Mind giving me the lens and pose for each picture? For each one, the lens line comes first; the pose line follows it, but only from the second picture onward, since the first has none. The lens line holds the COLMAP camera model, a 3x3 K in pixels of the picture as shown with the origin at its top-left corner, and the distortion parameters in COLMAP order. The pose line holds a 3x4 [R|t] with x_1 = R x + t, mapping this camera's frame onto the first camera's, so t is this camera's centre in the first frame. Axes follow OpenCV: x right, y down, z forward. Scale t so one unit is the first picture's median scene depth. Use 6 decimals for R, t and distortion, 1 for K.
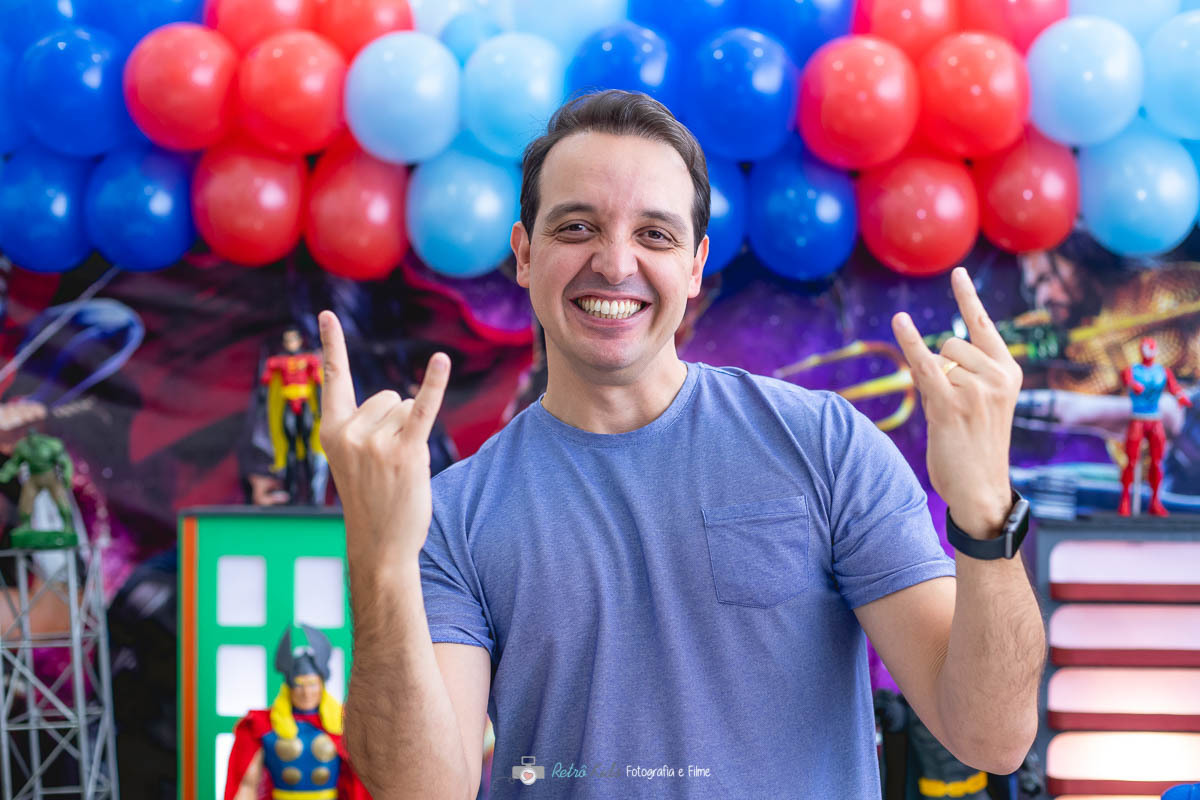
lens RADIAL K [[1762.0, 0, 612.4], [0, 1762.0, 406.8], [0, 0, 1]] dist [-0.116316, 0.000000]
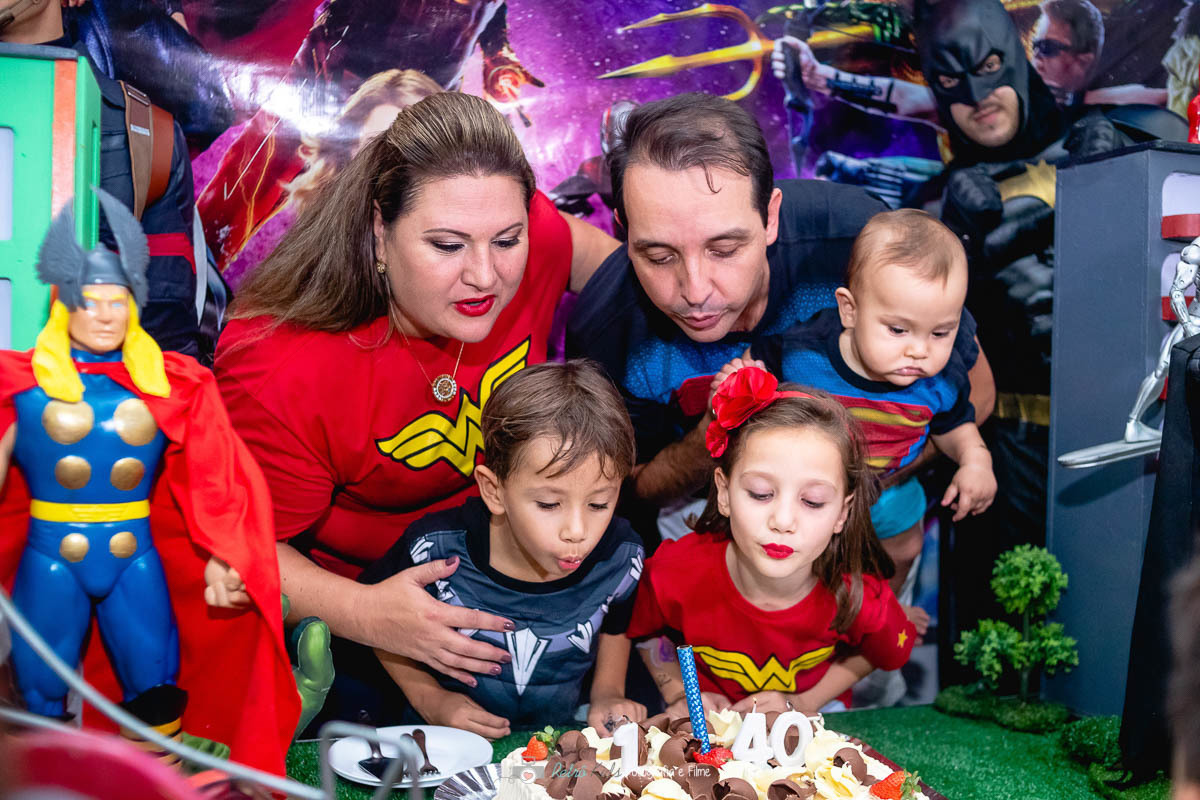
lens RADIAL K [[1158.7, 0, 608.8], [0, 1158.7, 400.7], [0, 0, 1]] dist [-0.051832, 0.000000]
pose [[0.940496, -0.000954, 0.339803, -0.109276], [-0.036653, 0.993877, 0.104237, 0.107642], [-0.337821, -0.110489, 0.934703, 0.445477]]
